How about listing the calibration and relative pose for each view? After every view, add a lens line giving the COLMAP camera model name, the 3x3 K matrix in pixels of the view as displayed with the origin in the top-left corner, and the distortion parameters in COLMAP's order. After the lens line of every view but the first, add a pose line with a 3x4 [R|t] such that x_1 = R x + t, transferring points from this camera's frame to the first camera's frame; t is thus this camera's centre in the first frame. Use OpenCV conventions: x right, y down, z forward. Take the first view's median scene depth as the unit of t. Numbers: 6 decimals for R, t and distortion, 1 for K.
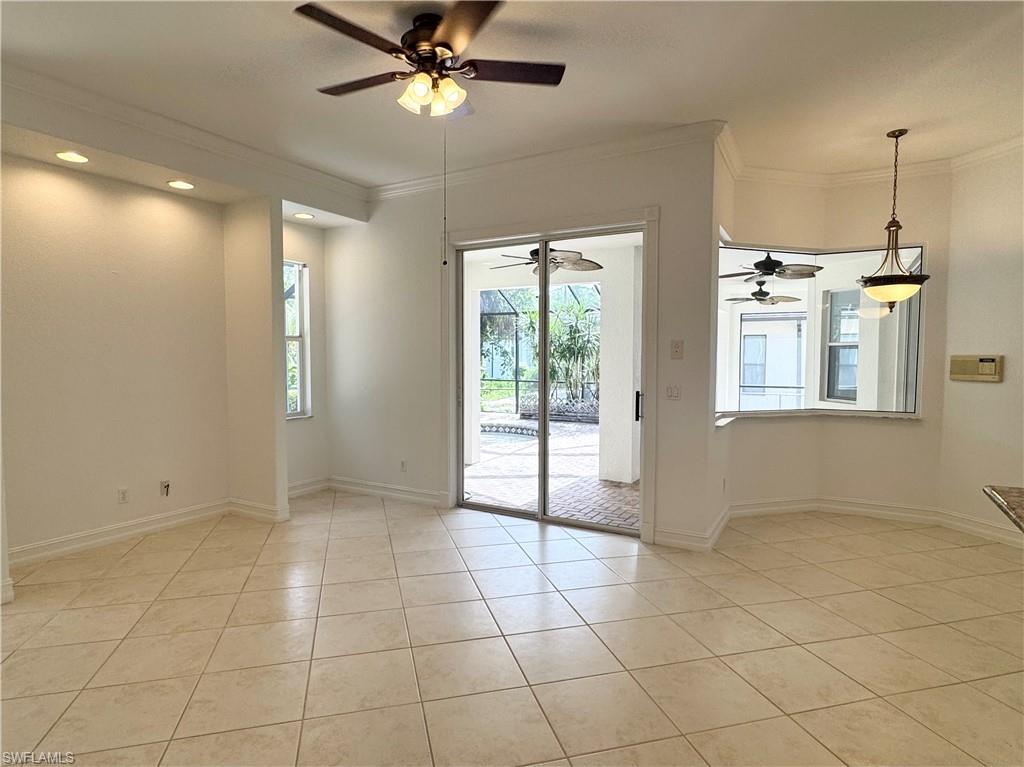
lens RADIAL K [[577.4, 0, 508.7], [0, 577.4, 386.0], [0, 0, 1]] dist [0.001860, 0.000209]
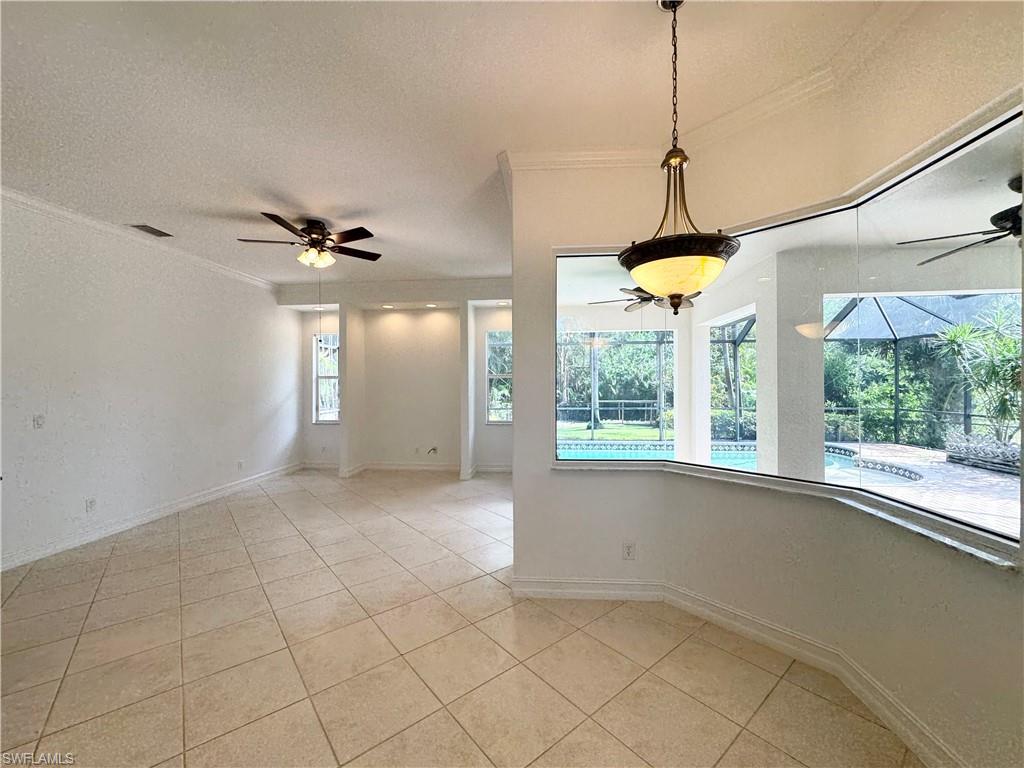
lens RADIAL K [[407.7, 0, 512.6], [0, 407.7, 385.1], [0, 0, 1]] dist [-0.003825, -0.000097]
pose [[0.419745, -0.001280, -0.907641, 0.820069], [-0.041936, 0.998904, -0.020802, -0.037904], [0.906673, 0.046795, 0.419231, 0.606973]]
